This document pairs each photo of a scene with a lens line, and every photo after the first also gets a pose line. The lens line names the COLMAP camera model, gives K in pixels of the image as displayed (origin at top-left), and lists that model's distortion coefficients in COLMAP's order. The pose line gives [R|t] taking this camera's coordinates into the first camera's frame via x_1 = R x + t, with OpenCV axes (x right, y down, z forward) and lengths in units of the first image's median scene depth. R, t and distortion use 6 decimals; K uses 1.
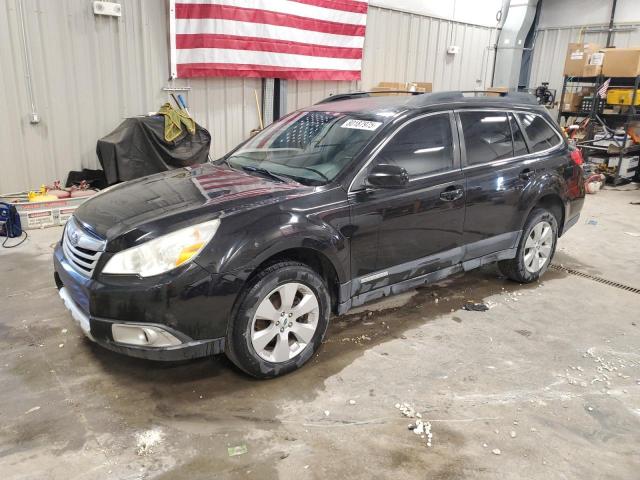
lens RADIAL K [[552.1, 0, 317.5], [0, 552.1, 230.3], [0, 0, 1]] dist [-0.001234, 0.047900]
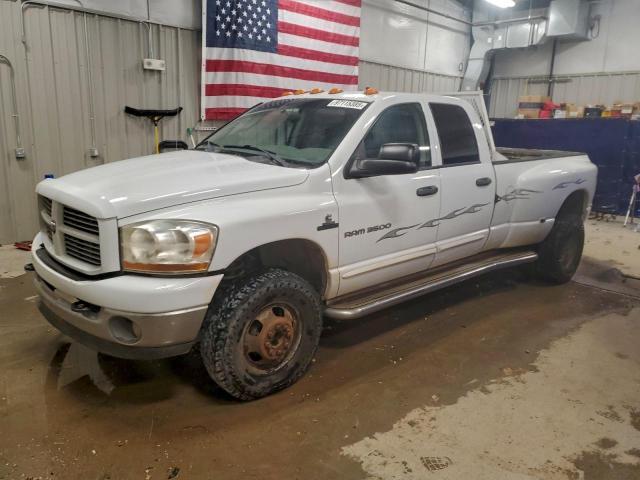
lens RADIAL K [[552.1, 0, 332.9], [0, 552.1, 235.4], [0, 0, 1]] dist [-0.001234, 0.047900]
pose [[0.995900, -0.018595, 0.088533, -0.079694], [0.023699, 0.998095, -0.056959, 0.046308], [-0.087306, 0.058823, 0.994443, -0.186733]]
